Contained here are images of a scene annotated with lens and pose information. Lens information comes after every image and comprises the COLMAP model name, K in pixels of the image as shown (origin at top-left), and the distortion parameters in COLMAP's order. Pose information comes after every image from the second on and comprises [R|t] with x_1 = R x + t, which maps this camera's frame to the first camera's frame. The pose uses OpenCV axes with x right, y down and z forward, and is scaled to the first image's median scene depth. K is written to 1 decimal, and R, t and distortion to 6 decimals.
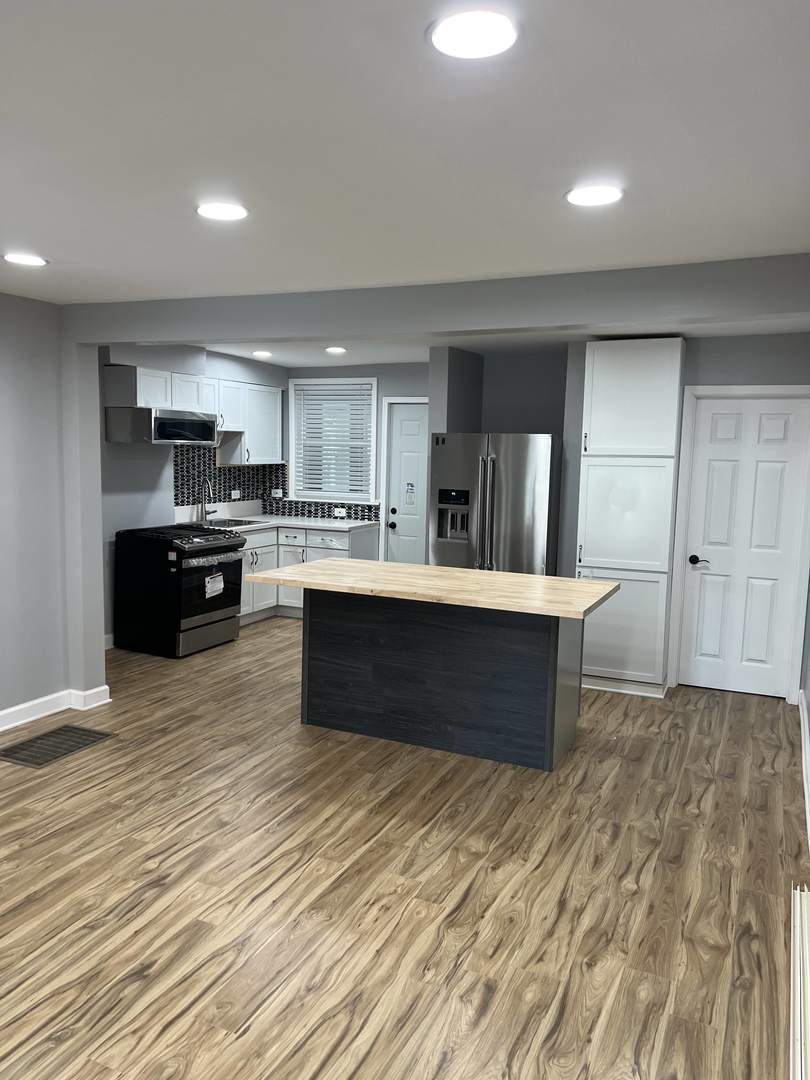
lens RADIAL K [[814.0, 0, 402.0], [0, 814.0, 541.5], [0, 0, 1]] dist [-0.001397, -0.011852]
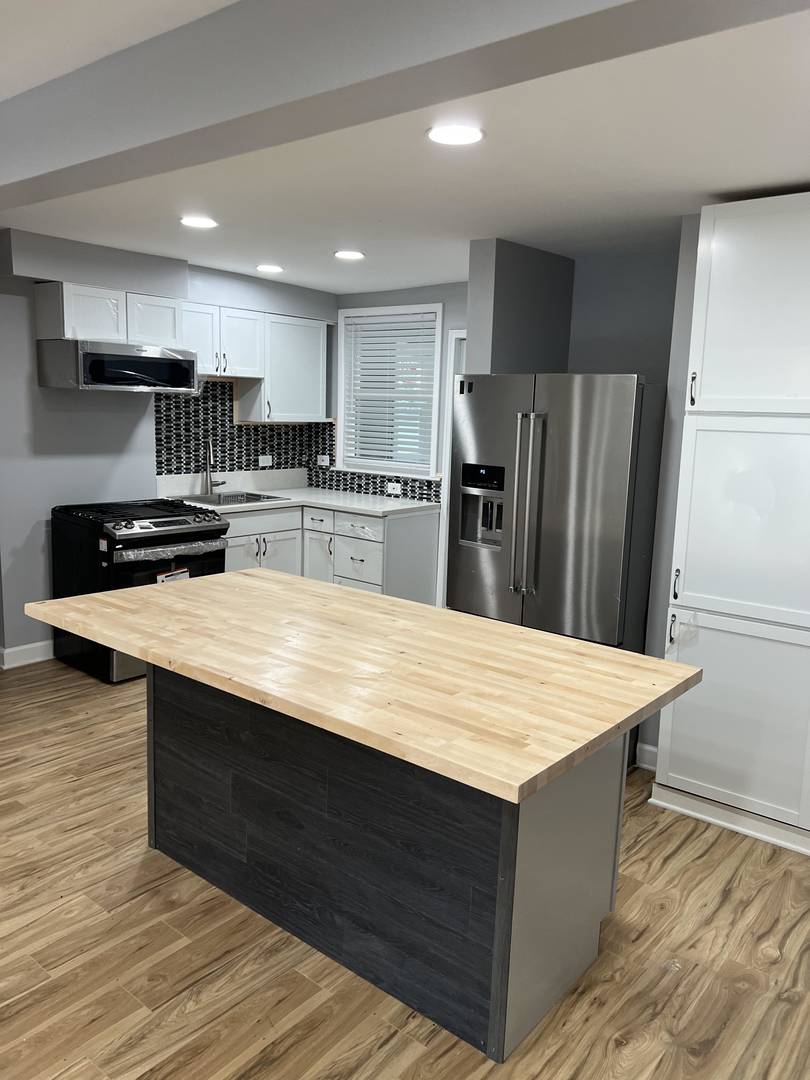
lens RADIAL K [[814.0, 0, 409.5], [0, 814.0, 541.7], [0, 0, 1]] dist [-0.001397, -0.011852]
pose [[0.969111, 0.051345, -0.241223, 0.136569], [-0.040416, 0.997929, 0.050040, -0.028292], [0.243292, -0.038745, 0.969179, 0.313401]]
